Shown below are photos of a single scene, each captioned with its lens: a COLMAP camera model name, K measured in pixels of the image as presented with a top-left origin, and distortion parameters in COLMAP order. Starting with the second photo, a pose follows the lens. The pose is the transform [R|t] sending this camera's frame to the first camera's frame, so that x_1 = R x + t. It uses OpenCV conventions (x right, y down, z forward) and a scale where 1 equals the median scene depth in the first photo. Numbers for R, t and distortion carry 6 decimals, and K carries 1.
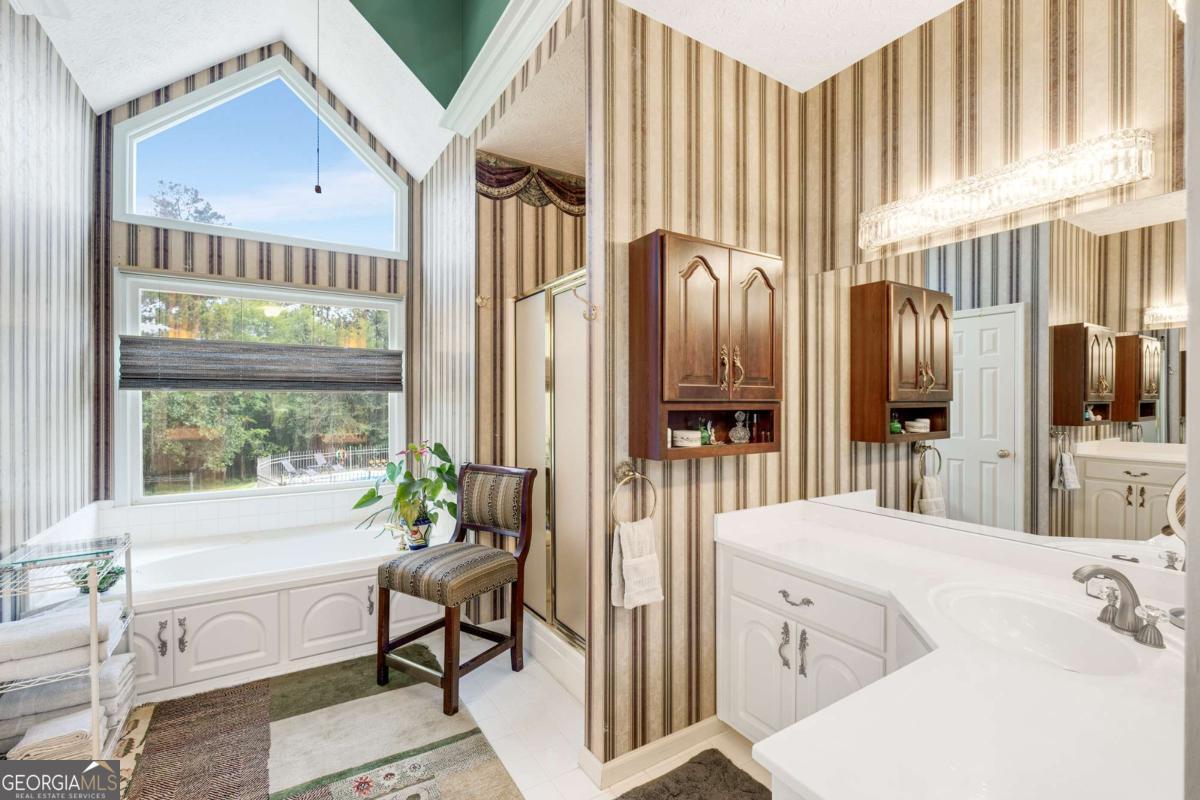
lens RADIAL K [[525.7, 0, 600.0], [0, 525.7, 400.0], [0, 0, 1]] dist [-0.007266, 0.000708]
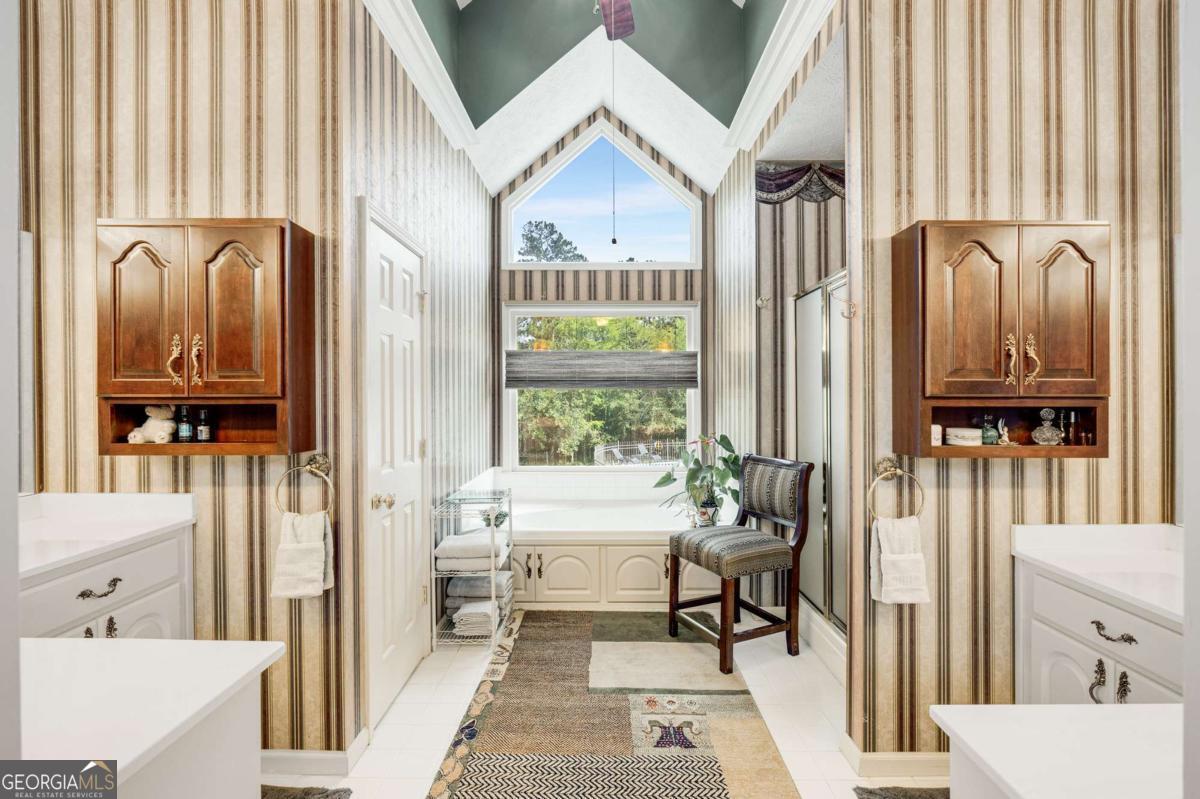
lens RADIAL K [[525.7, 0, 600.0], [0, 525.7, 399.5], [0, 0, 1]] dist [-0.007266, 0.000708]
pose [[0.844182, 0.001981, -0.536053, 0.080865], [0.002130, 0.999973, 0.007049, -0.000409], [0.536052, -0.007093, 0.844155, -0.086666]]
